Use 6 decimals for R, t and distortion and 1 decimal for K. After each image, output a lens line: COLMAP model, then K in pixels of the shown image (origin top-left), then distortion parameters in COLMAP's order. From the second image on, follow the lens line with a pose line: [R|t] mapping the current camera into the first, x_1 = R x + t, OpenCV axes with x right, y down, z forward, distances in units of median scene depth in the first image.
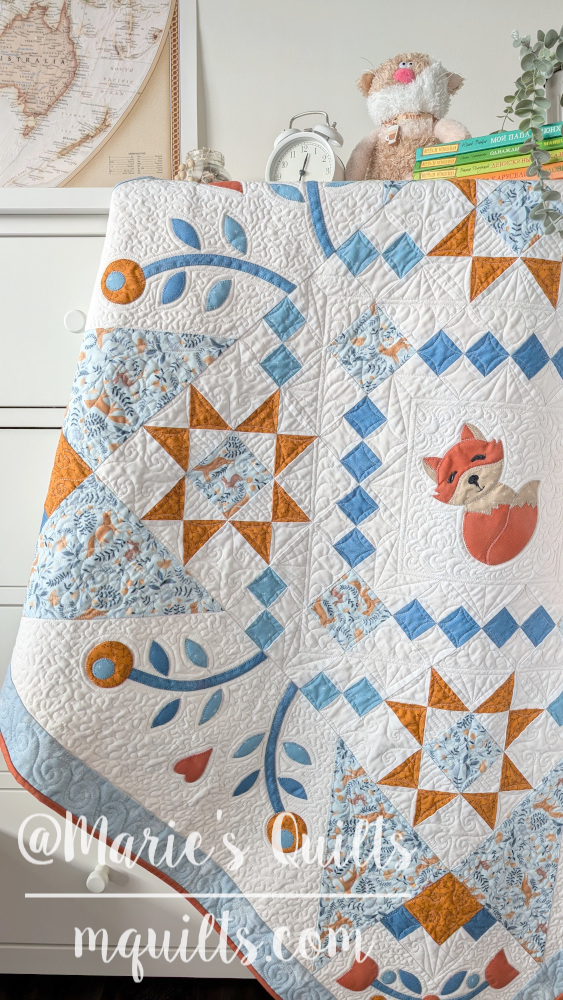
lens RADIAL K [[687.6, 0, 281.5], [0, 687.6, 500.0], [0, 0, 1]] dist [-0.048493, 0.024938]
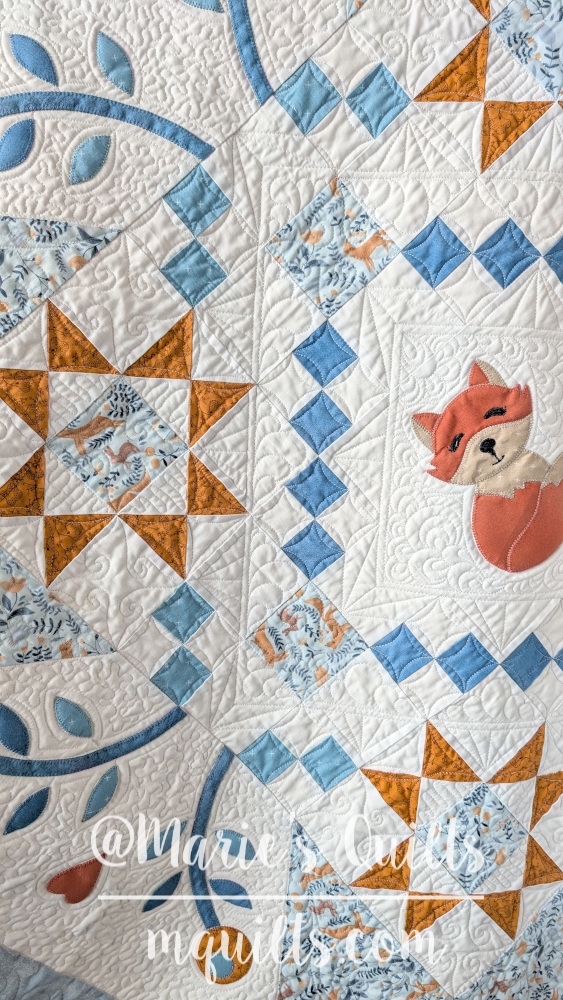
lens RADIAL K [[687.6, 0, 281.5], [0, 687.6, 500.0], [0, 0, 1]] dist [-0.048493, 0.024938]
pose [[0.998613, -0.019417, 0.048942, 0.046908], [0.018012, 0.999418, 0.028973, 0.000455], [-0.049476, -0.028051, 0.998381, 0.347910]]
